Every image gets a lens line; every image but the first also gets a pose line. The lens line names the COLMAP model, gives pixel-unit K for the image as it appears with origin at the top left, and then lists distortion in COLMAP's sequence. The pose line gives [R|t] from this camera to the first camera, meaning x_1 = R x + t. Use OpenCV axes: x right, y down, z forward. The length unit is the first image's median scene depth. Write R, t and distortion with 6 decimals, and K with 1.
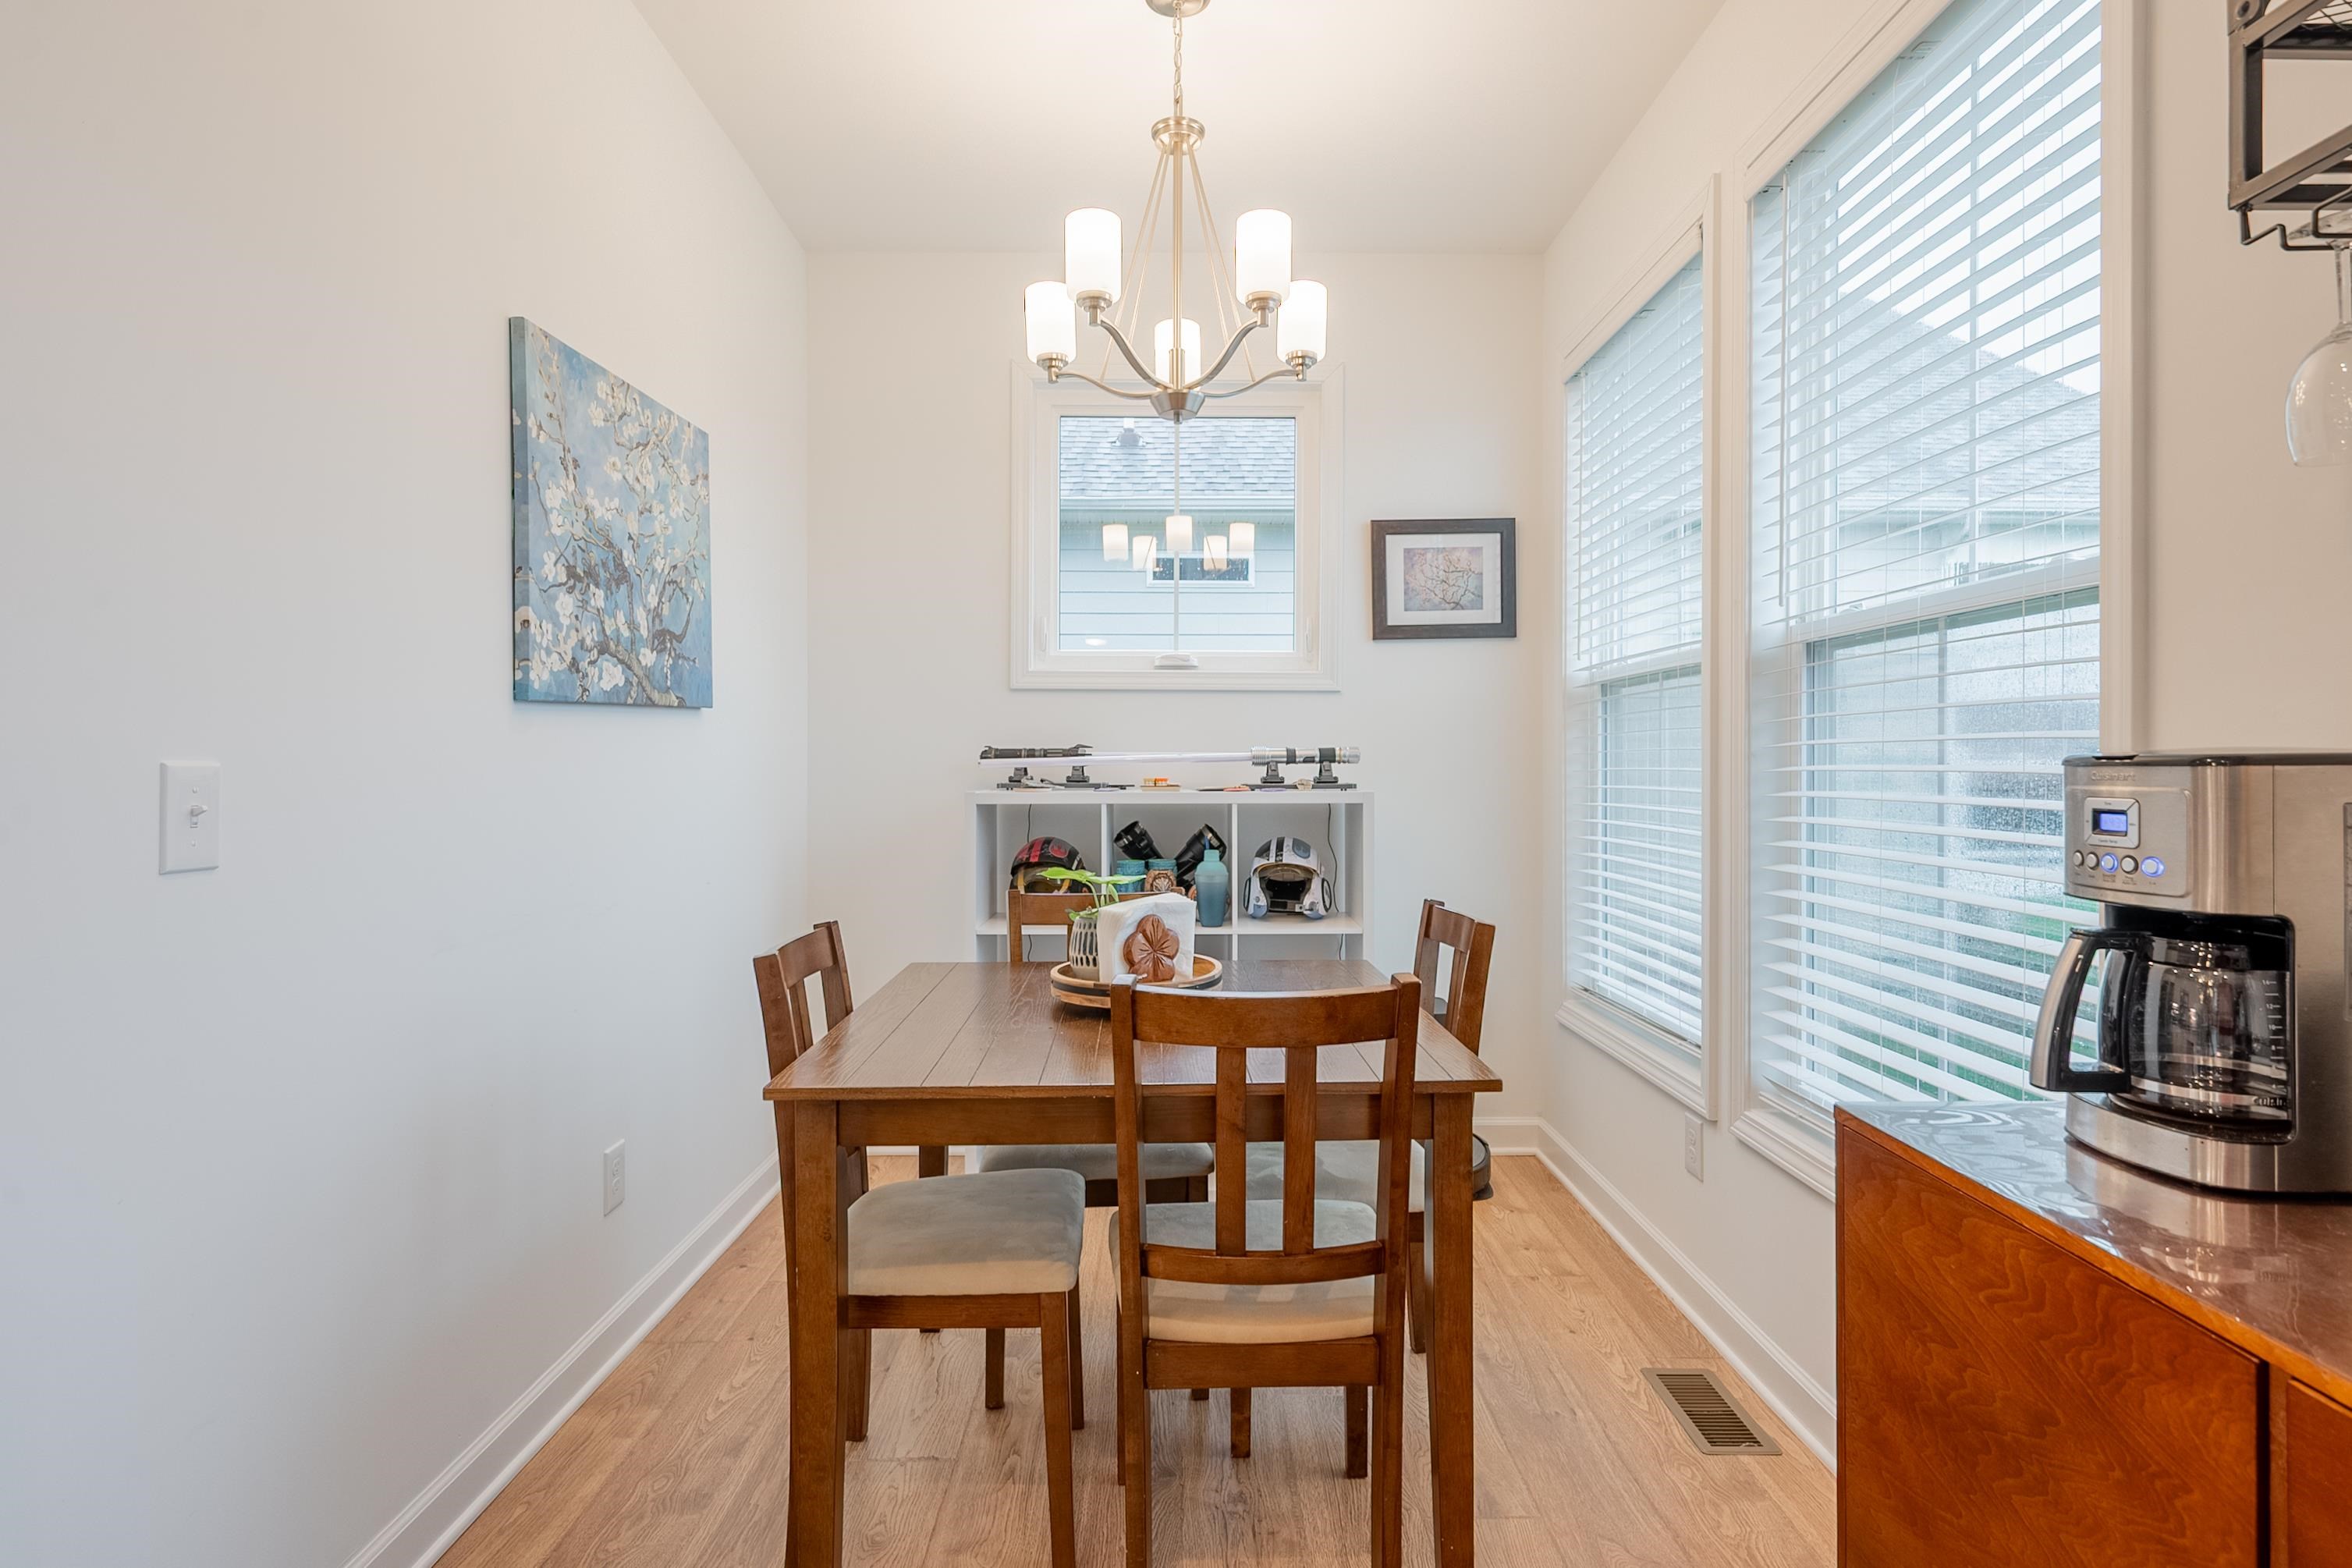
lens RADIAL K [[1181.2, 0, 1172.4], [0, 1181.2, 770.5], [0, 0, 1]] dist [-0.000340, 0.000474]
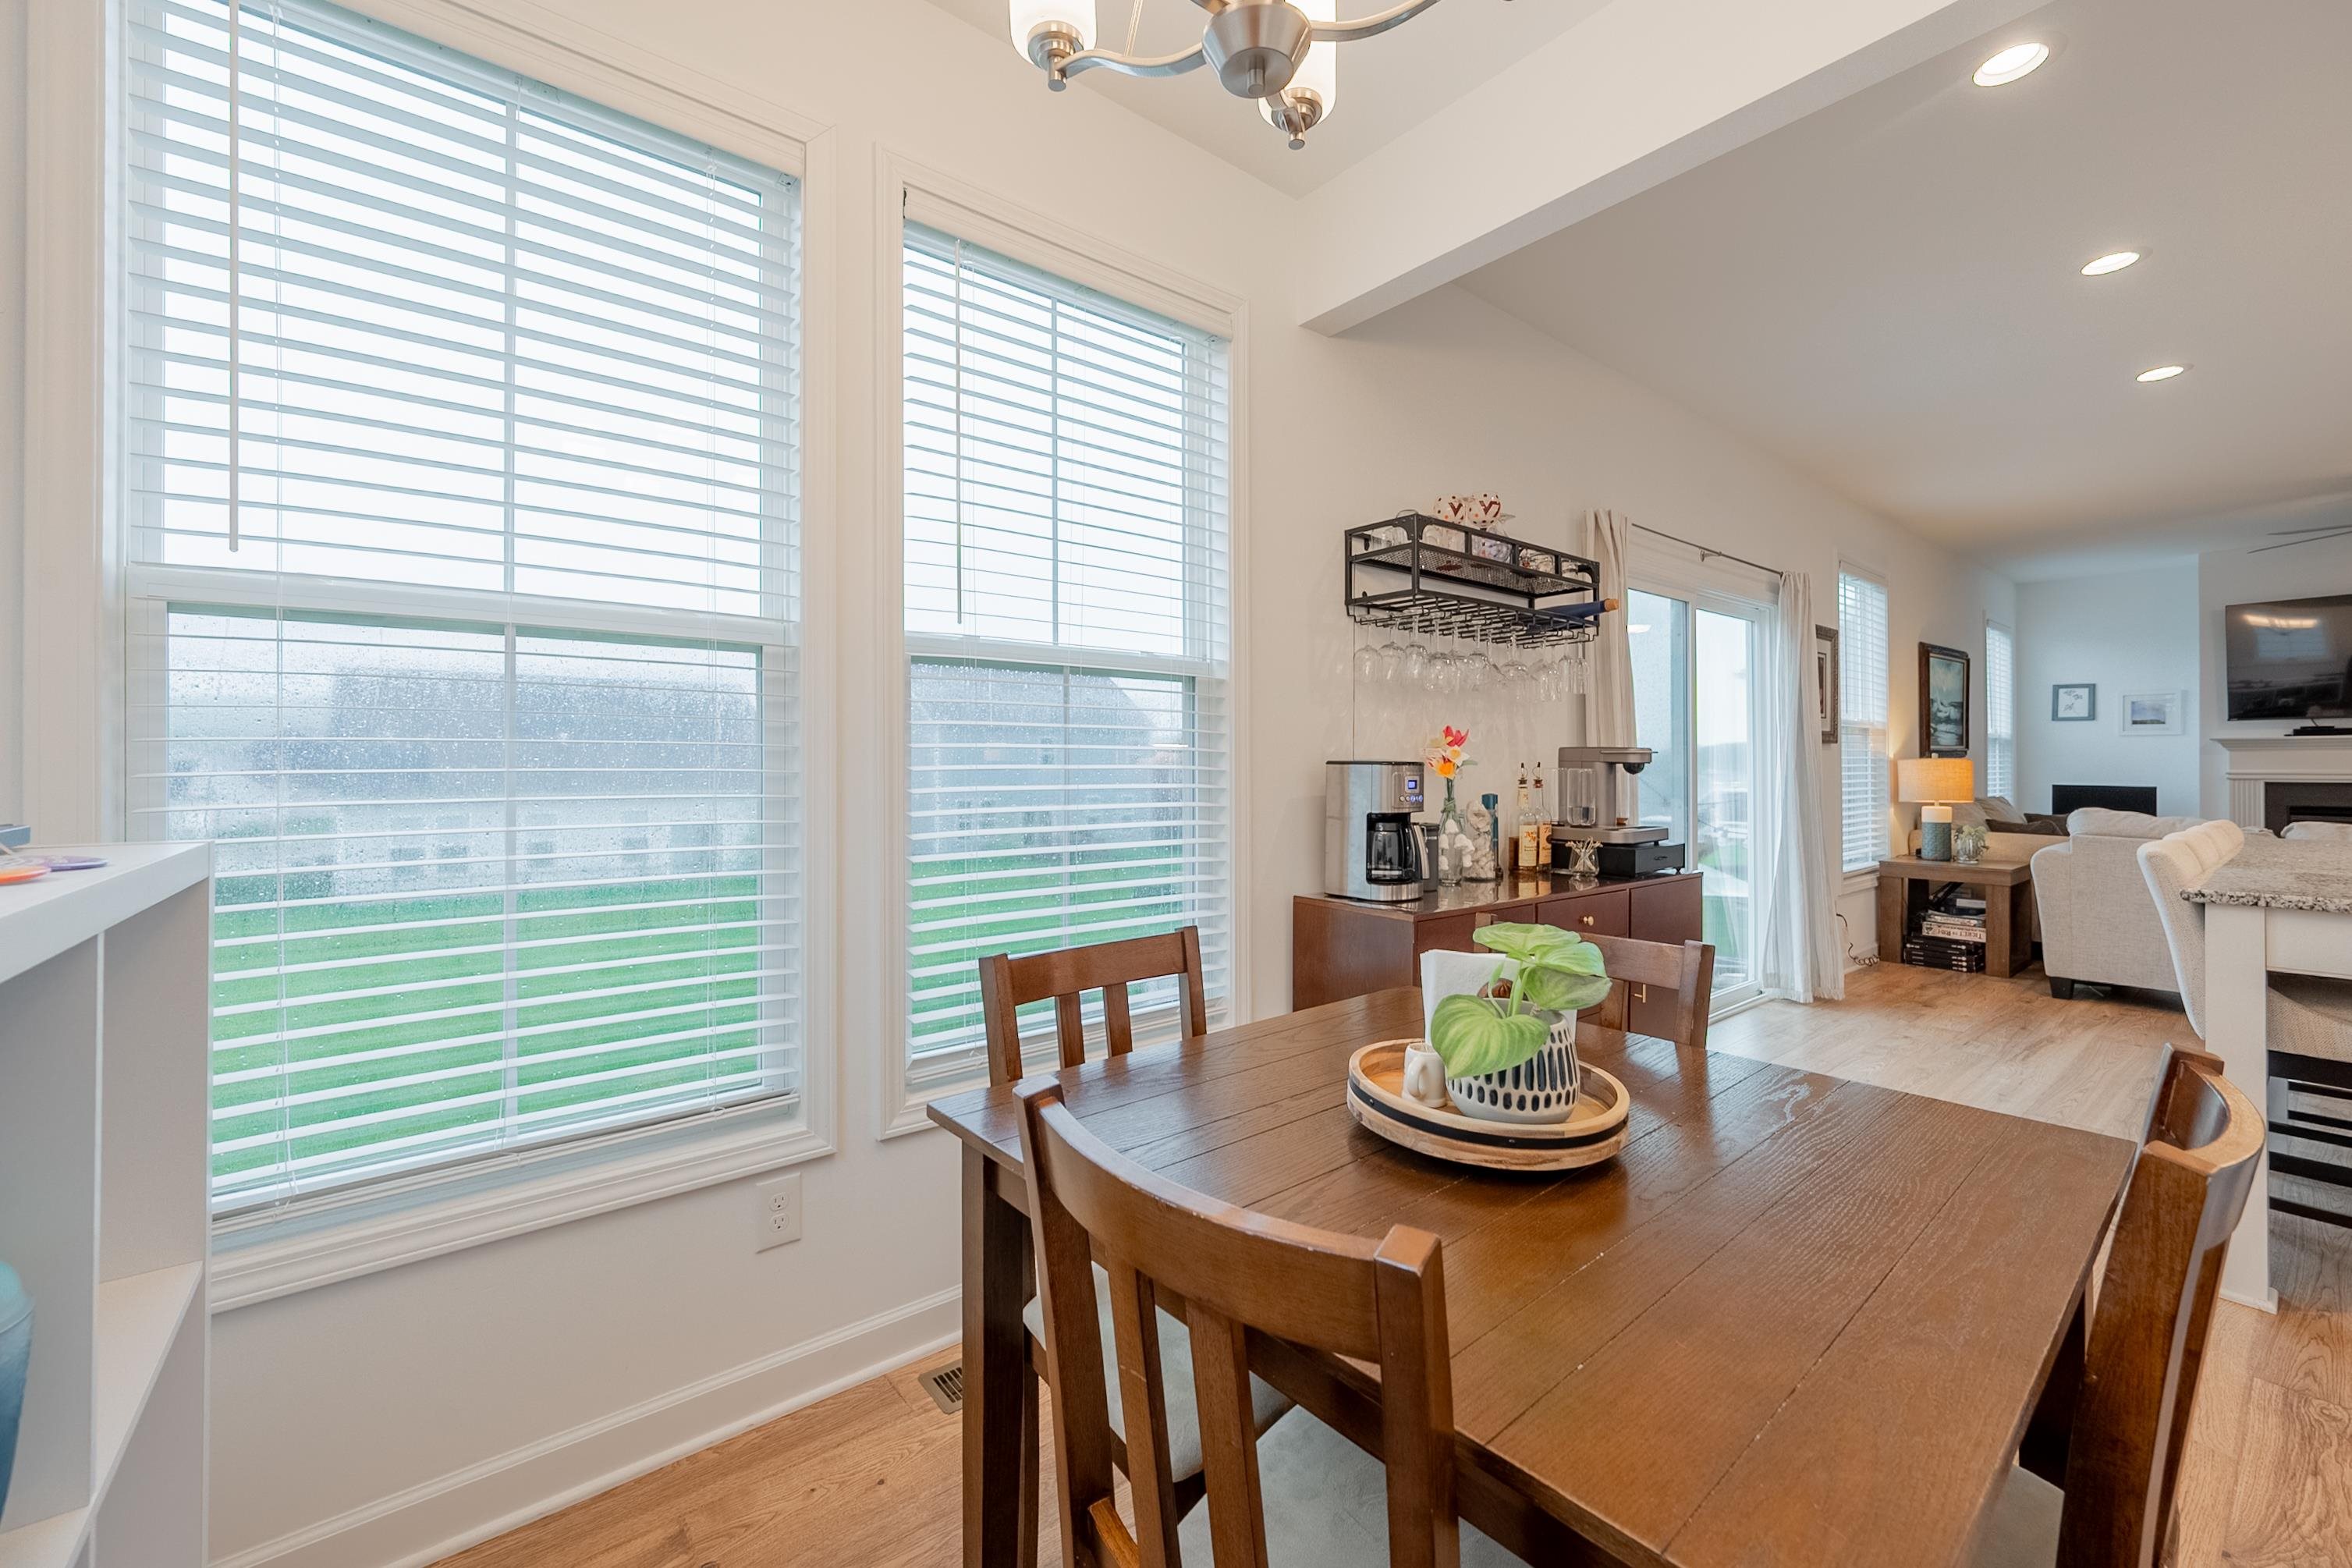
lens RADIAL K [[941.7, 0, 1164.9], [0, 941.7, 760.7], [0, 0, 1]] dist [-0.001802, 0.000635]
pose [[-0.620484, 0.001350, 0.784218, -0.200886], [0.002030, 0.999998, -0.000115, -0.005219], [-0.784216, 0.001521, -0.620486, 0.915016]]
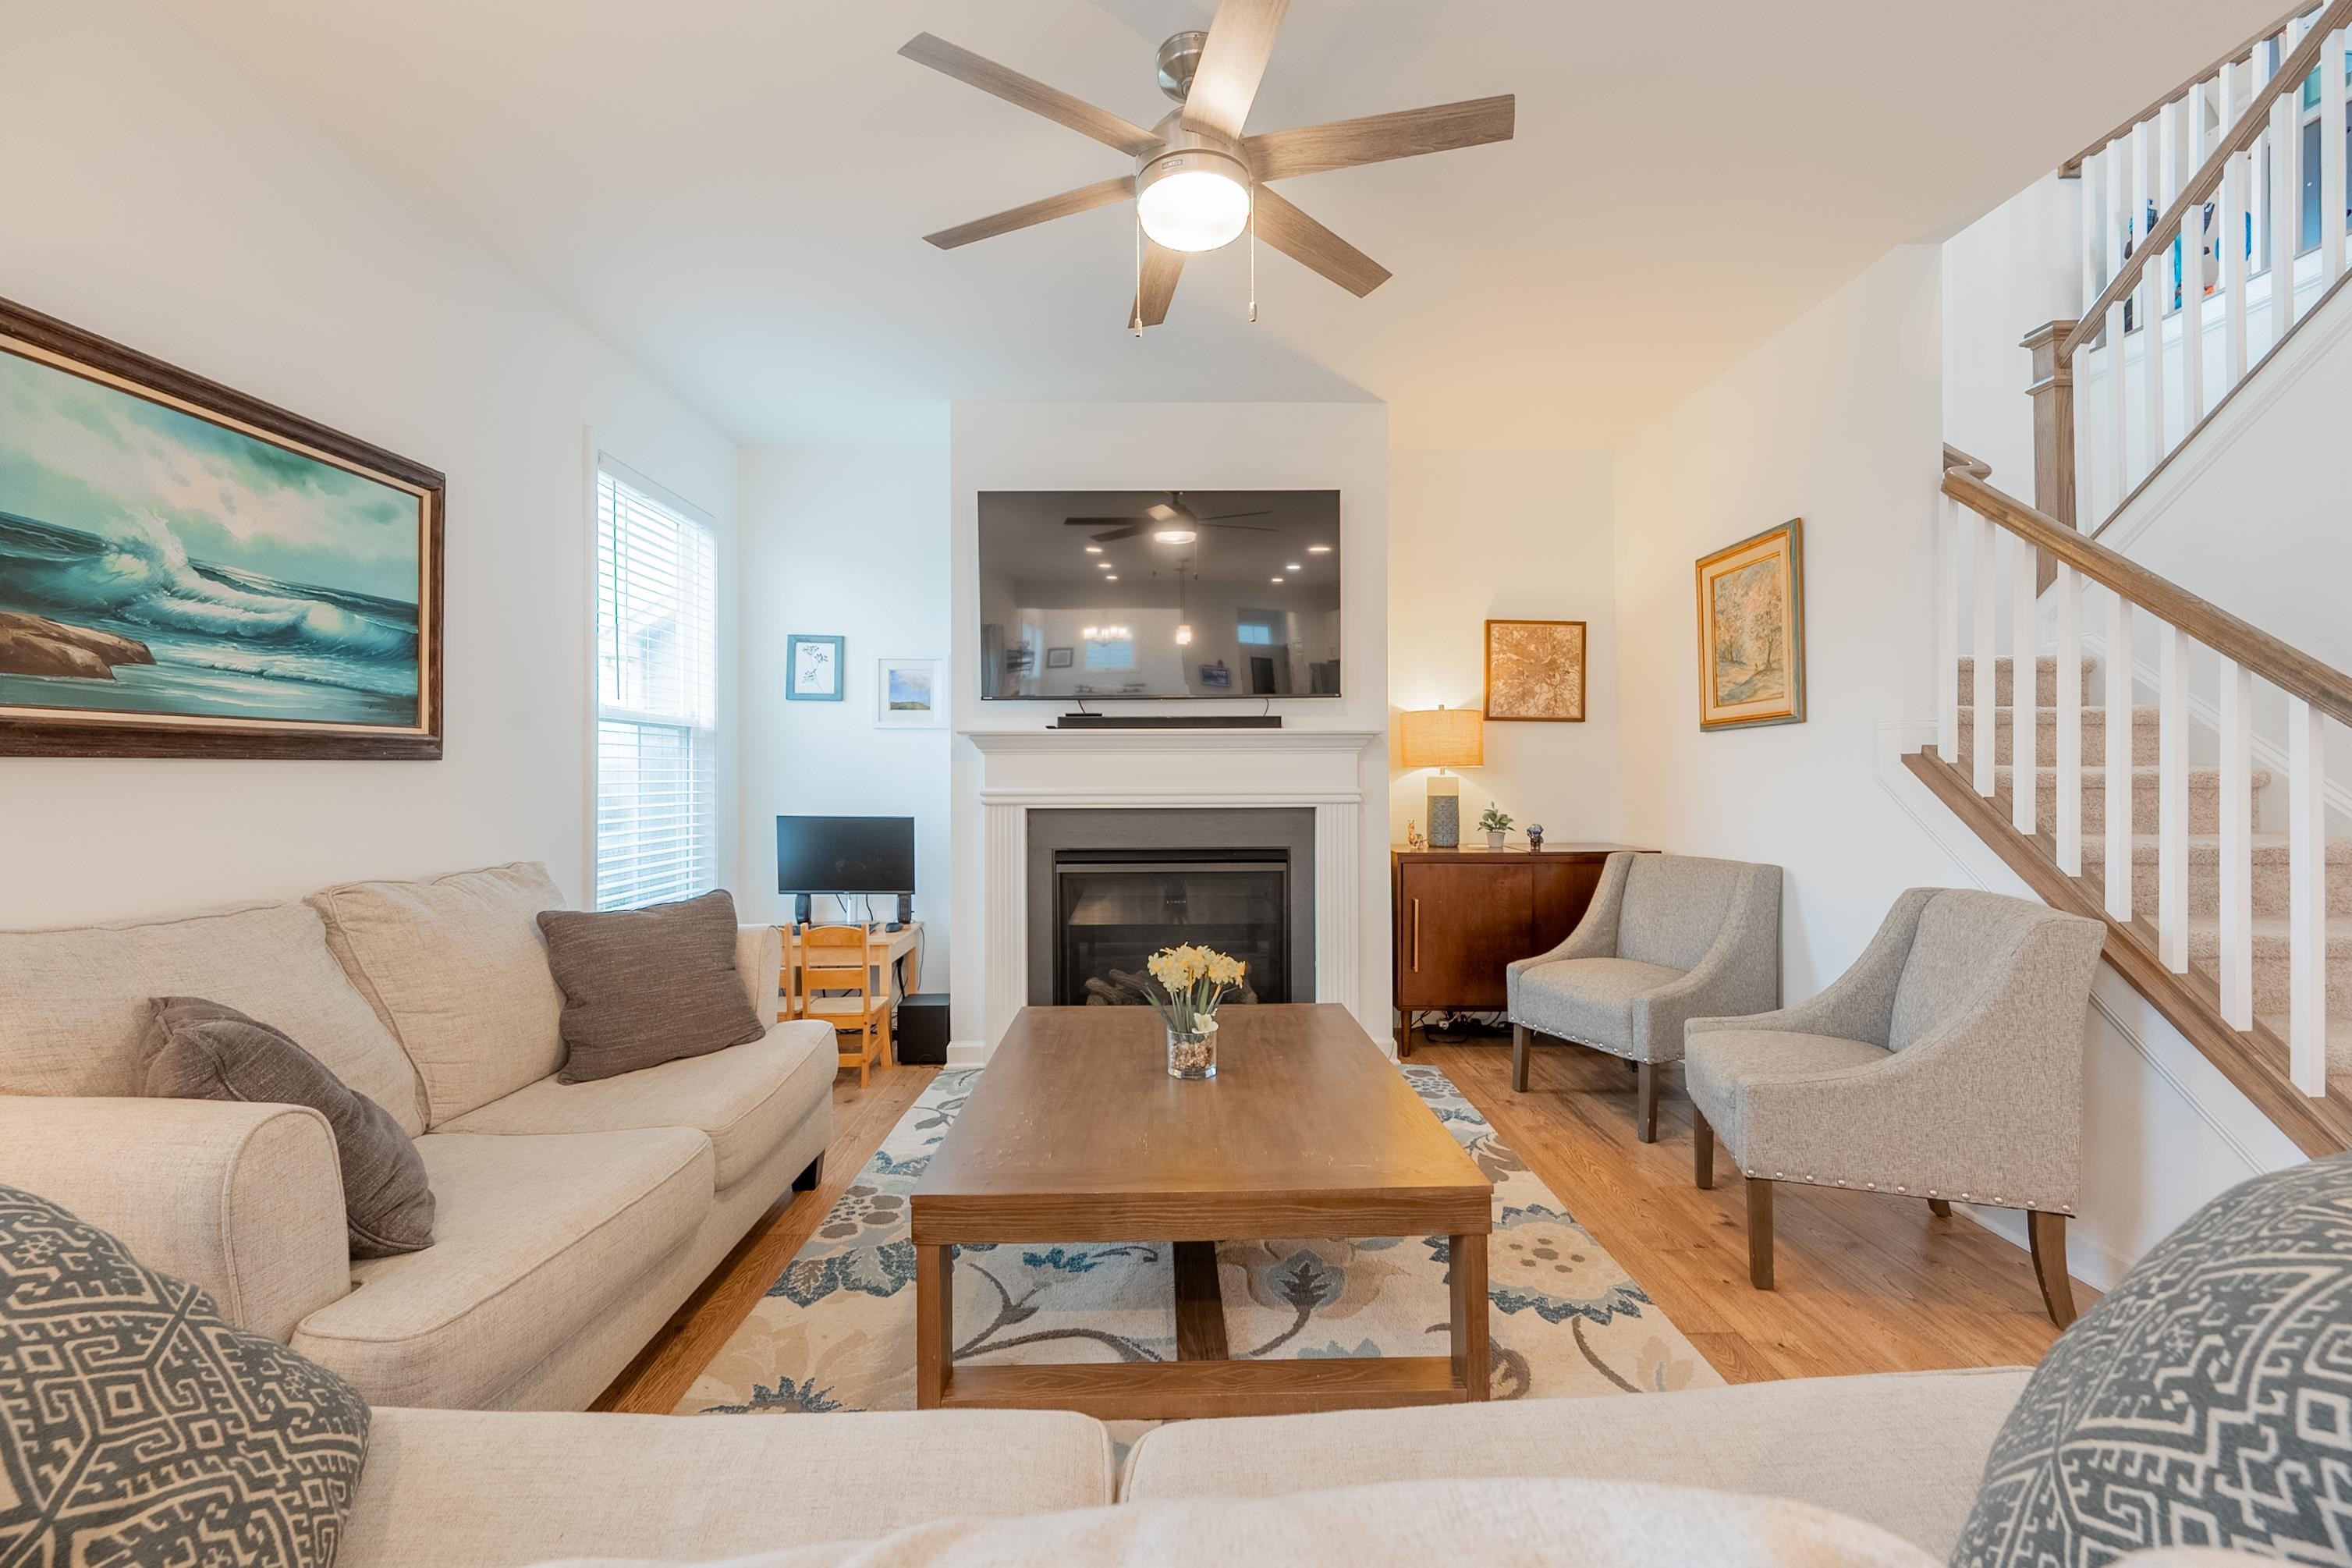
lens RADIAL K [[941.7, 0, 1179.6], [0, 941.7, 769.9], [0, 0, 1]] dist [-0.001802, 0.000635]
pose [[-0.999903, 0.004074, -0.013285, -0.254532], [0.004140, 0.999979, -0.004928, 0.003735], [0.013265, -0.004982, -0.999900, -0.980176]]
